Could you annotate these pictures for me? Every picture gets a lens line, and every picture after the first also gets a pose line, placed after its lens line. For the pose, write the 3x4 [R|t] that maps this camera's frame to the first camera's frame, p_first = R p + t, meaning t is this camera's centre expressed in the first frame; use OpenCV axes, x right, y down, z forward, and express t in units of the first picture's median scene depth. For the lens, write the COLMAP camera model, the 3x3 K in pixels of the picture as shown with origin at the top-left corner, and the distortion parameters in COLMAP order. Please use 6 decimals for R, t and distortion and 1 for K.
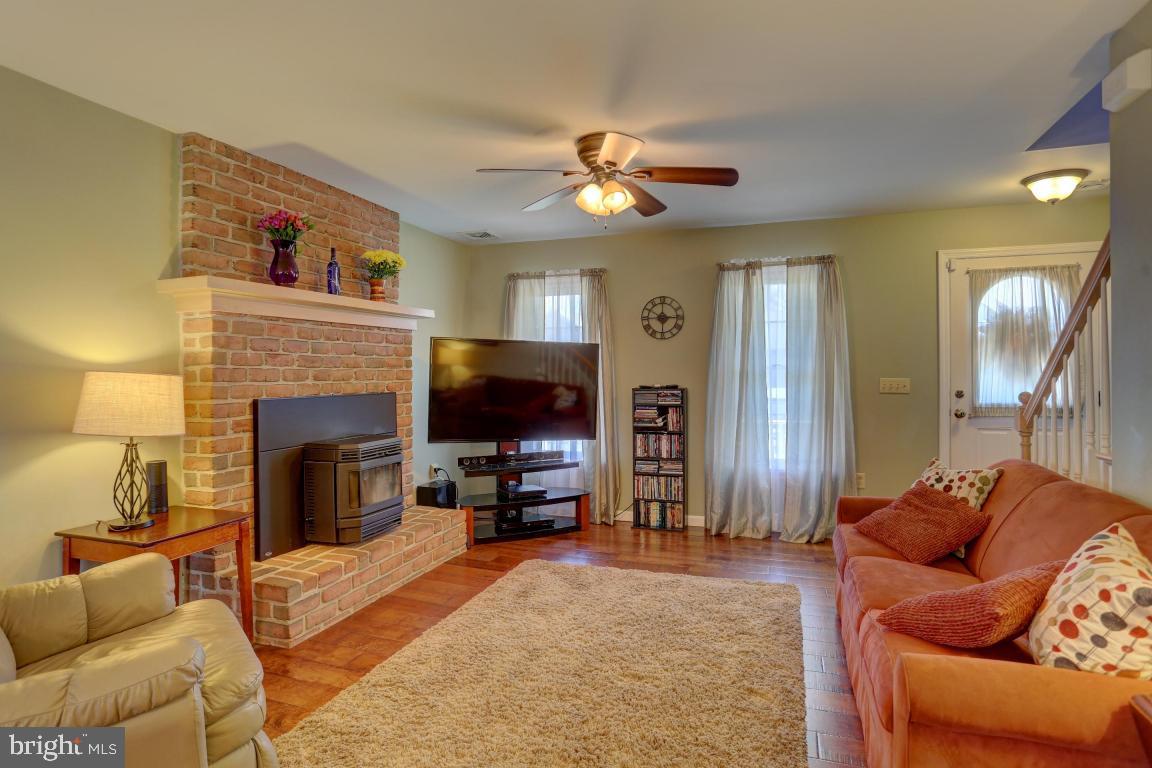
lens RADIAL K [[590.7, 0, 582.3], [0, 590.7, 375.3], [0, 0, 1]] dist [-0.060050, 0.027758]
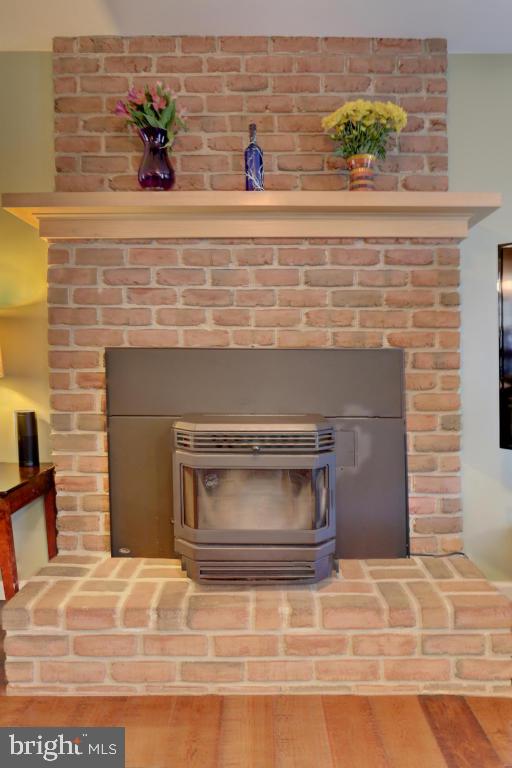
lens RADIAL K [[484.5, 0, 240.3], [0, 484.5, 384.8], [0, 0, 1]] dist [-0.033621, 0.014474]
pose [[0.325529, 0.034916, -0.944887, 0.092797], [-0.007376, 0.999381, 0.034389, 0.059486], [0.945503, -0.004225, 0.325585, 0.845545]]
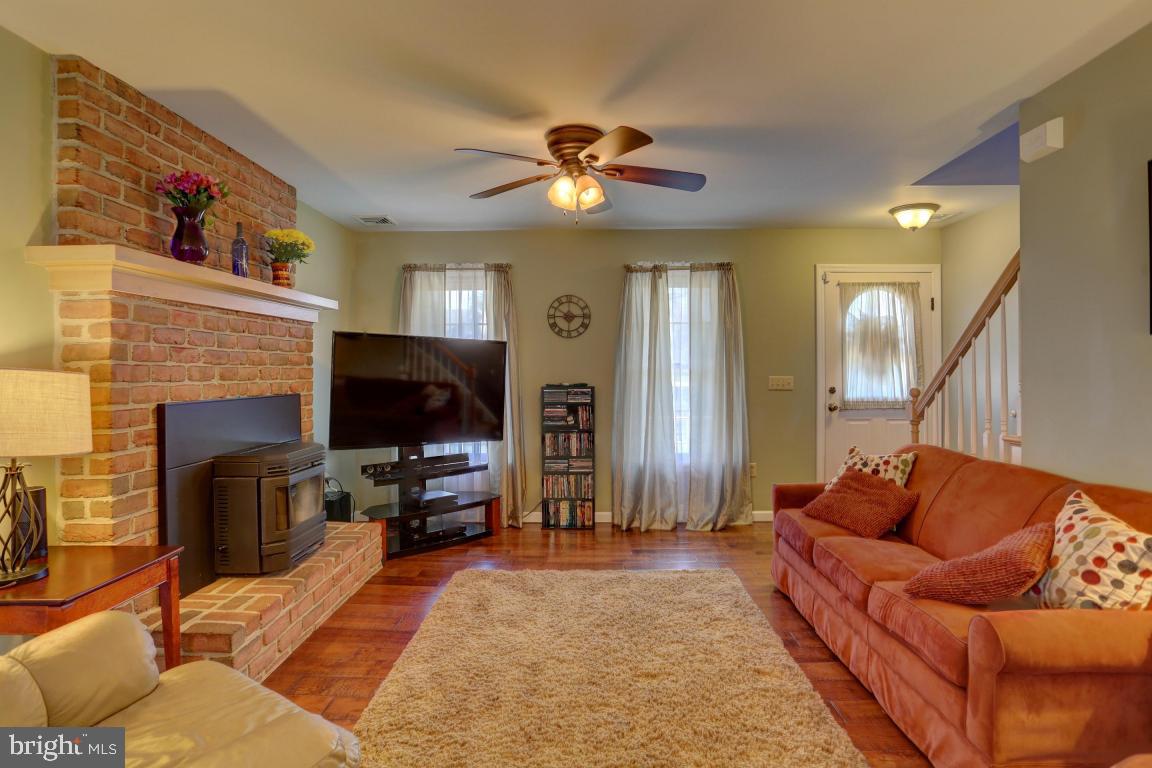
lens RADIAL K [[590.7, 0, 581.1], [0, 590.7, 376.6], [0, 0, 1]] dist [-0.060050, 0.027758]
pose [[0.952846, -0.001939, 0.303448, -0.221470], [0.000857, 0.999993, 0.003700, 0.001052], [-0.303453, -0.003266, 0.952841, 0.059424]]
